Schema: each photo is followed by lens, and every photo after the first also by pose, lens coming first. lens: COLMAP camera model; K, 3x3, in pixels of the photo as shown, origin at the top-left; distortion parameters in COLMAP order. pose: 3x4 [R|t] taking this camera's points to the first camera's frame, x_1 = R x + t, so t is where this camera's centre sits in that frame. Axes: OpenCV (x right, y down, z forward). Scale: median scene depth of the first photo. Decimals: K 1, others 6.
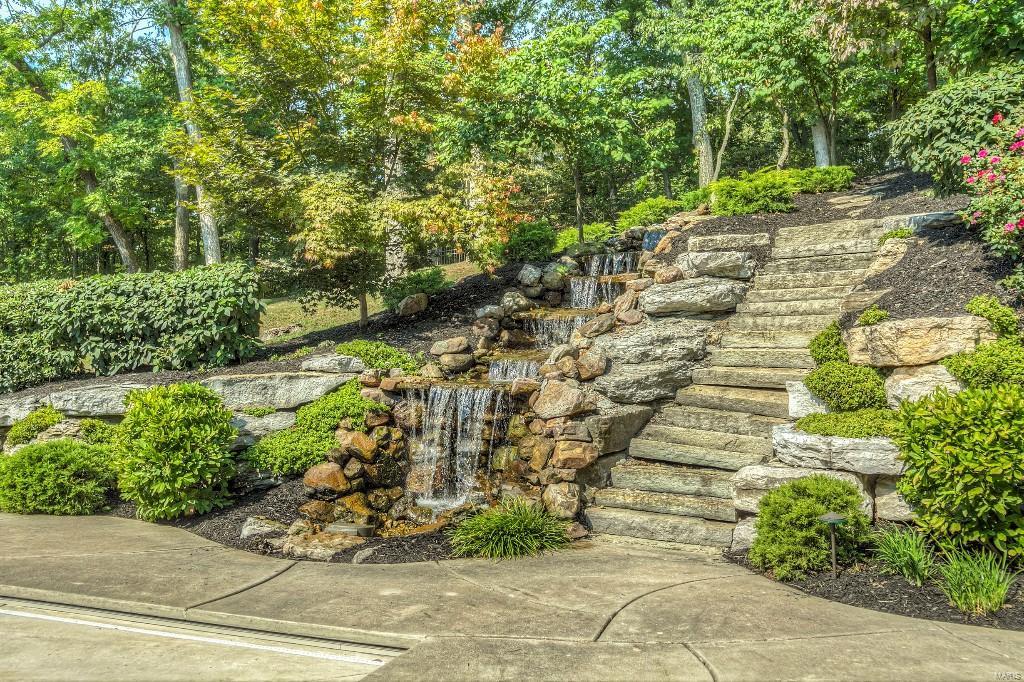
lens RADIAL K [[974.1, 0, 509.7], [0, 974.1, 338.3], [0, 0, 1]] dist [0.061414, 0.000000]
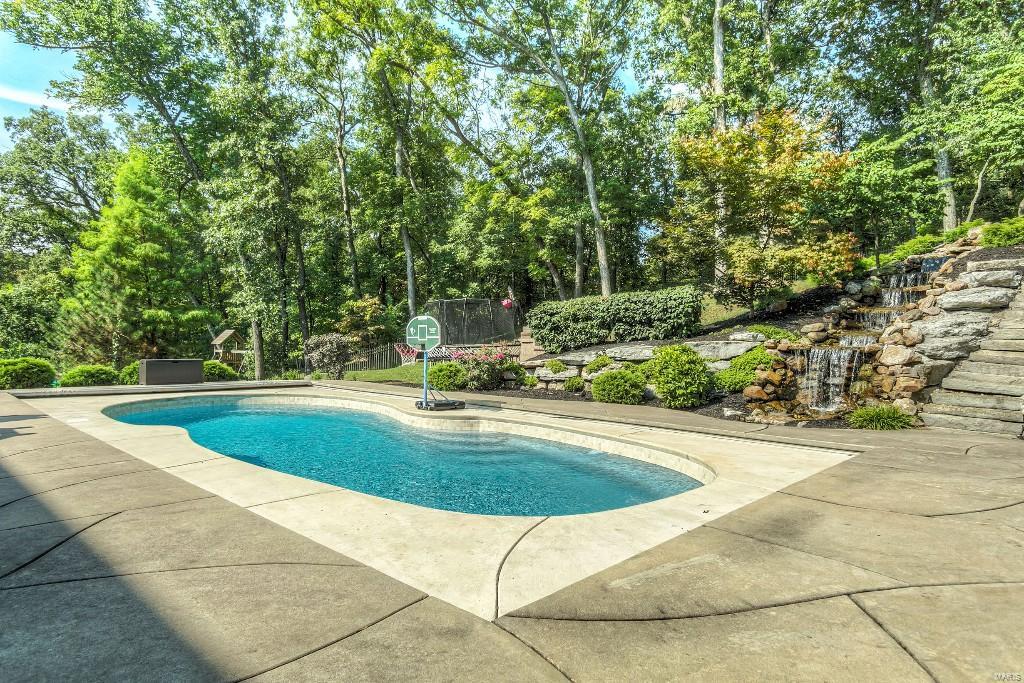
lens RADIAL K [[611.3, 0, 515.2], [0, 611.3, 340.2], [0, 0, 1]] dist [0.020033, -0.003712]
pose [[0.922565, 0.010062, -0.385710, -0.140506], [-0.004432, 0.999870, 0.015484, 0.016358], [0.385816, -0.012575, 0.922490, -0.295564]]
